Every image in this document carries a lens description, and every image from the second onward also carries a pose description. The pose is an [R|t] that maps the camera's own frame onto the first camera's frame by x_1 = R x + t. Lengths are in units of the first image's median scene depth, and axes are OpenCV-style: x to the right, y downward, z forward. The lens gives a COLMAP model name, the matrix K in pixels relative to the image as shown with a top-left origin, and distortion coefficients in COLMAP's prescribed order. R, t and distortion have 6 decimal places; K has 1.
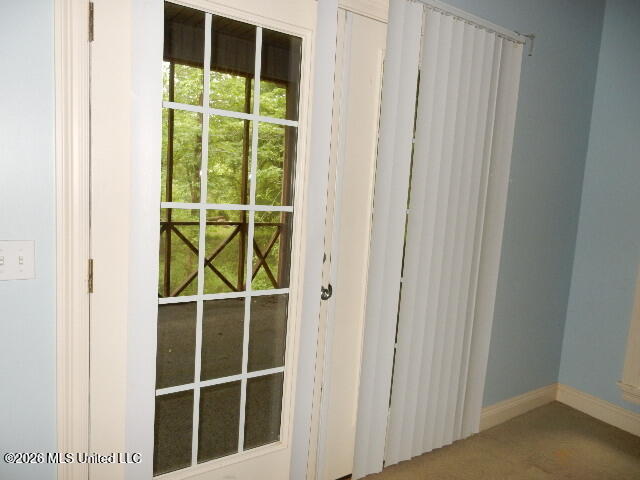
lens RADIAL K [[468.8, 0, 322.4], [0, 468.8, 242.8], [0, 0, 1]] dist [-0.003675, -0.002970]
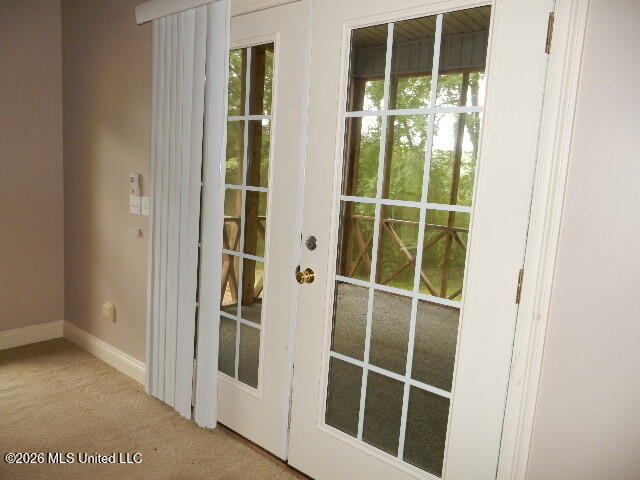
lens RADIAL K [[497.5, 0, 320.0], [0, 497.5, 240.0], [0, 0, 1]] dist [0.003963, 0.000825]
pose [[0.270675, 0.075924, -0.959672, 0.783451], [-0.147505, 0.988384, 0.036592, -0.010363], [0.951303, 0.131652, 0.278730, 0.537947]]
